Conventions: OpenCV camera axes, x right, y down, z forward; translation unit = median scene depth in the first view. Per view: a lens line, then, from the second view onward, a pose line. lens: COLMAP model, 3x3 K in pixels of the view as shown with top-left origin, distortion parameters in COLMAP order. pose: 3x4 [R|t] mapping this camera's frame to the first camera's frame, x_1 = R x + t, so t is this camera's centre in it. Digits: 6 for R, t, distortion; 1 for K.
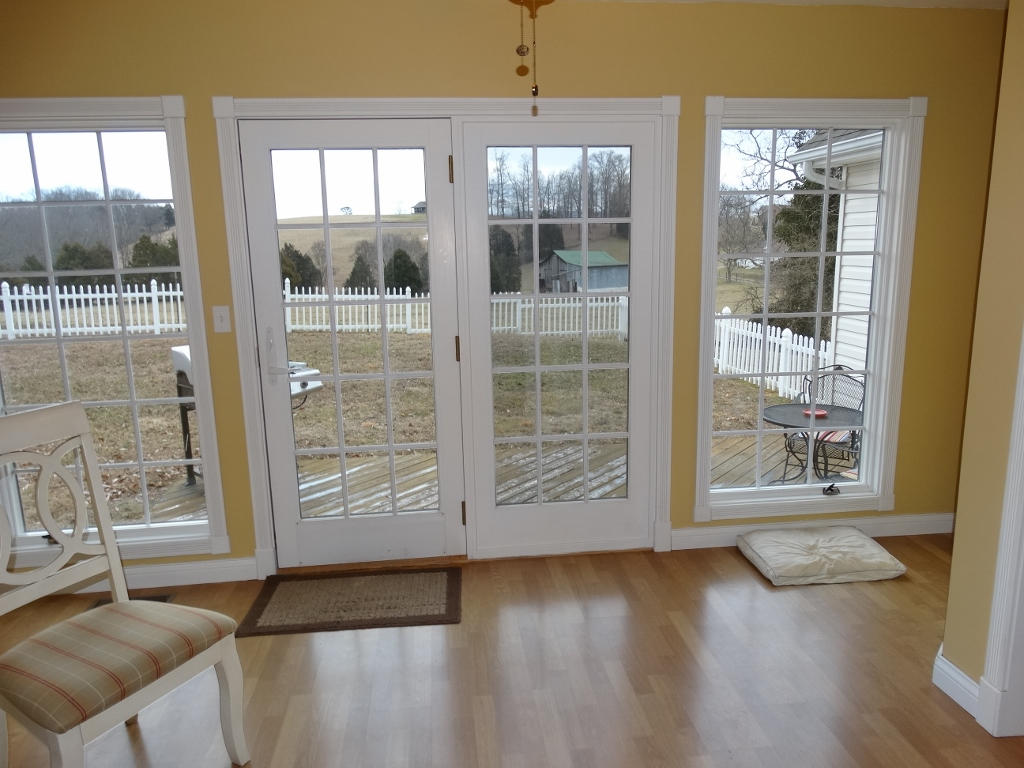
lens RADIAL K [[759.8, 0, 512.0], [0, 759.8, 384.0], [0, 0, 1]] dist [0.019194, 0.003437]
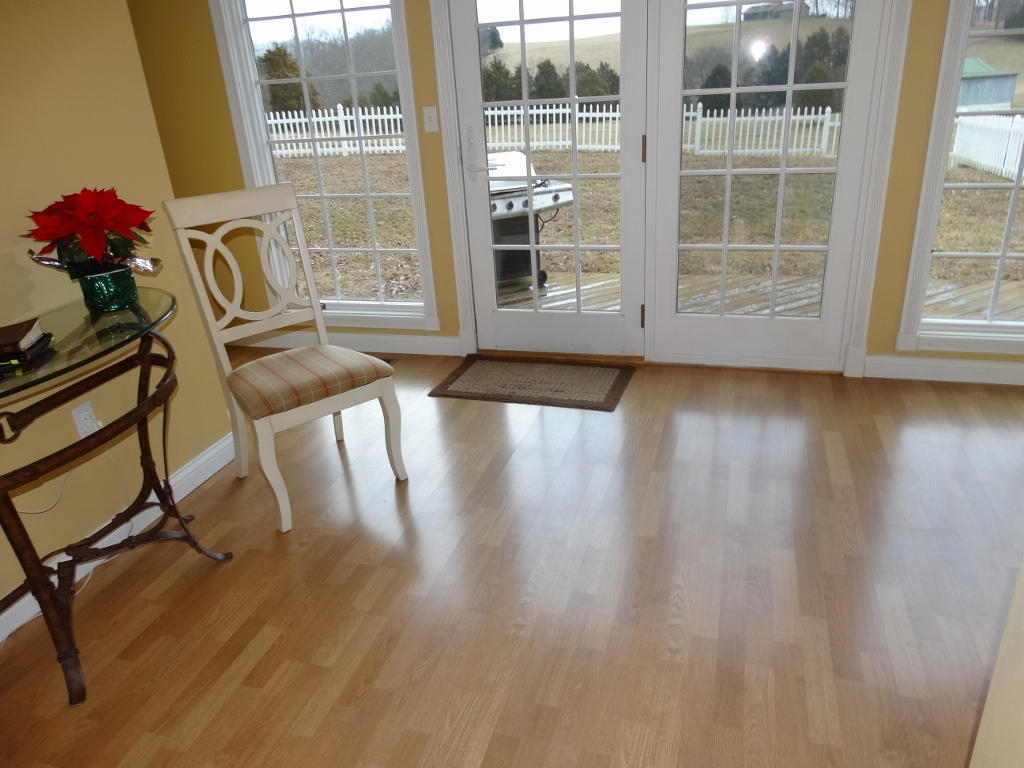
lens RADIAL K [[759.8, 0, 512.0], [0, 759.8, 384.0], [0, 0, 1]] dist [0.019194, 0.003437]
pose [[0.919988, 0.122336, -0.372366, 0.166090], [-0.039166, 0.973980, 0.223223, 0.034677], [0.389986, -0.190778, 0.900841, -0.018118]]
